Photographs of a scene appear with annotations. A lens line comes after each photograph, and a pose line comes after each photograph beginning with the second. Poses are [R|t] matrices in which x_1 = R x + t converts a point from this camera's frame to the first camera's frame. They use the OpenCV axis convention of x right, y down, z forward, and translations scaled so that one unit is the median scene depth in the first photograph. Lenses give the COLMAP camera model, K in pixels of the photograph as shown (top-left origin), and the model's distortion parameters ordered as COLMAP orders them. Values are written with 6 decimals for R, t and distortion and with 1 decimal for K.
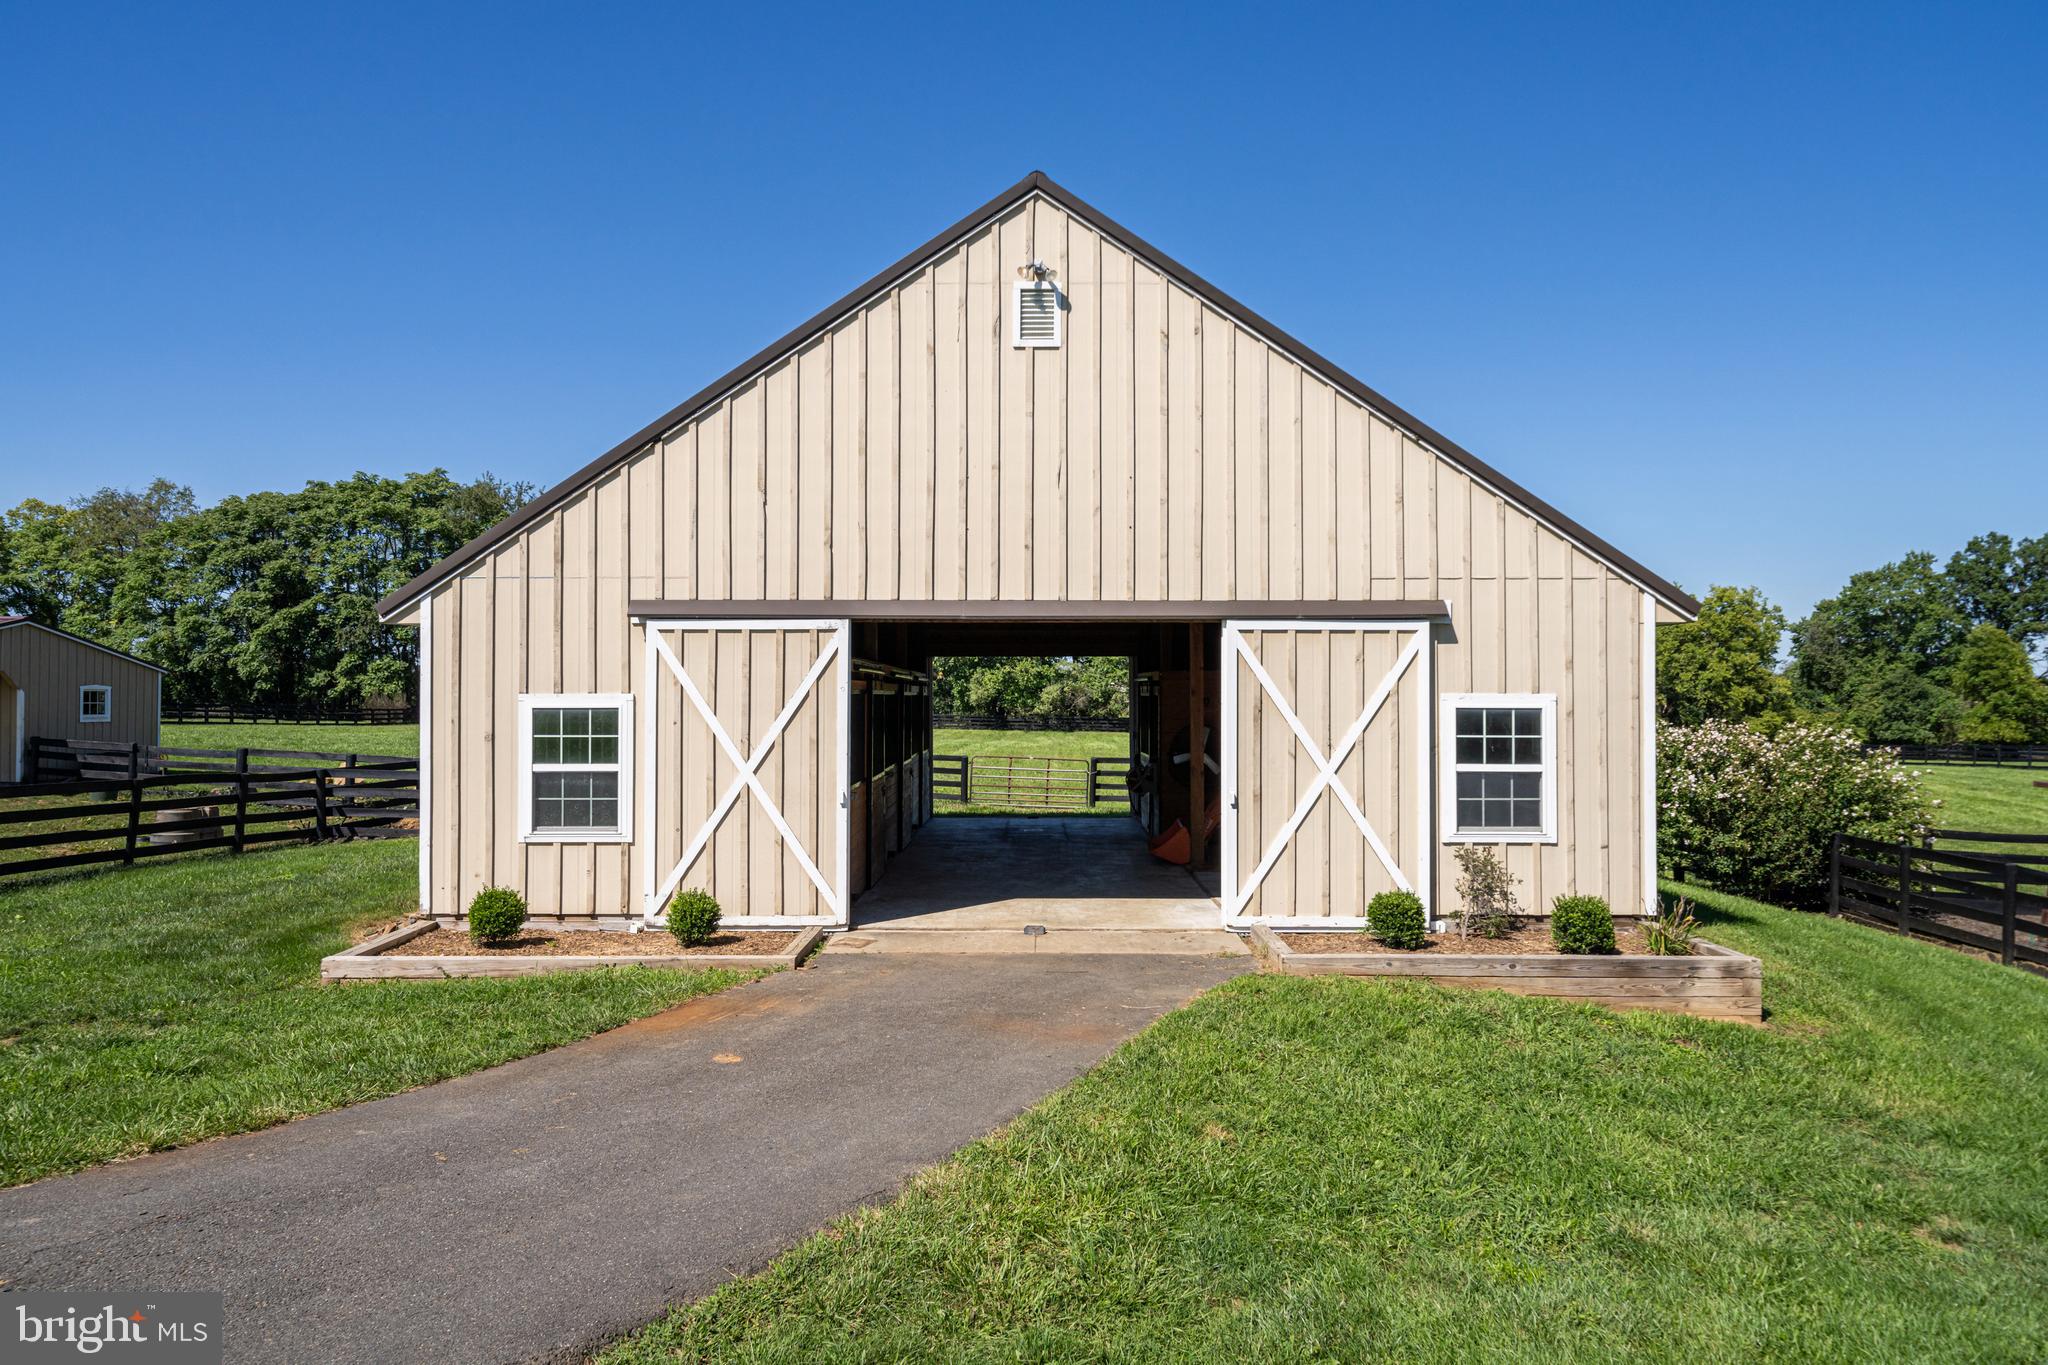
lens RADIAL K [[1375.8, 0, 1024.1], [0, 1375.8, 672.5], [0, 0, 1]] dist [0.006062, 0.000781]
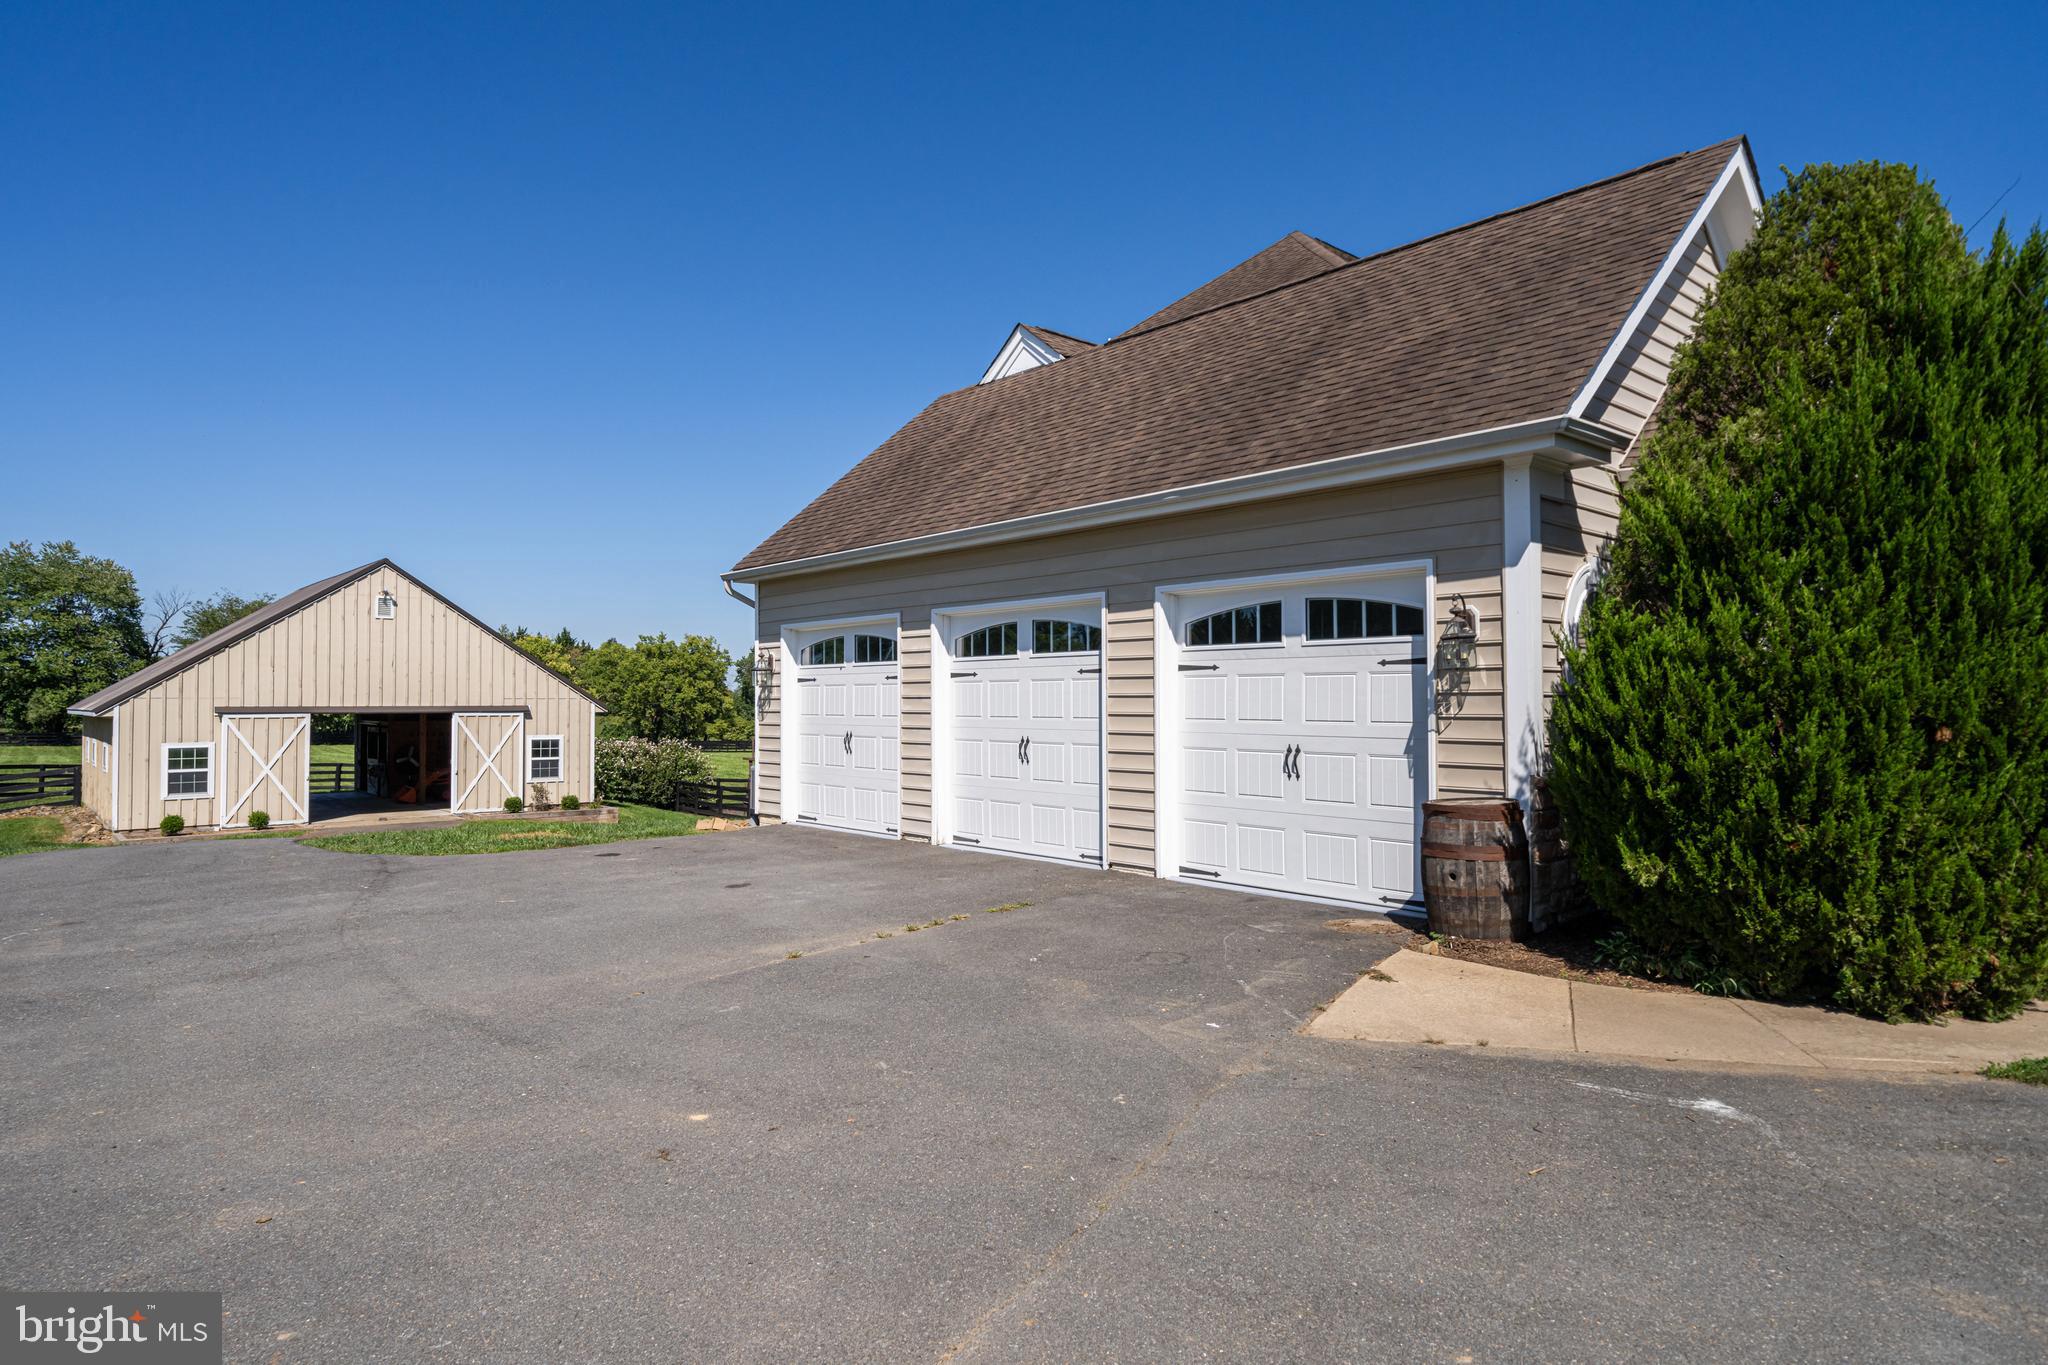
lens RADIAL K [[1135.1, 0, 1020.6], [0, 1135.1, 672.4], [0, 0, 1]] dist [-0.003870, -0.001093]
pose [[0.740993, 0.015765, 0.671328, -0.602583], [-0.008483, 0.999864, -0.014117, -0.101723], [-0.671459, 0.004766, 0.741026, -1.676306]]
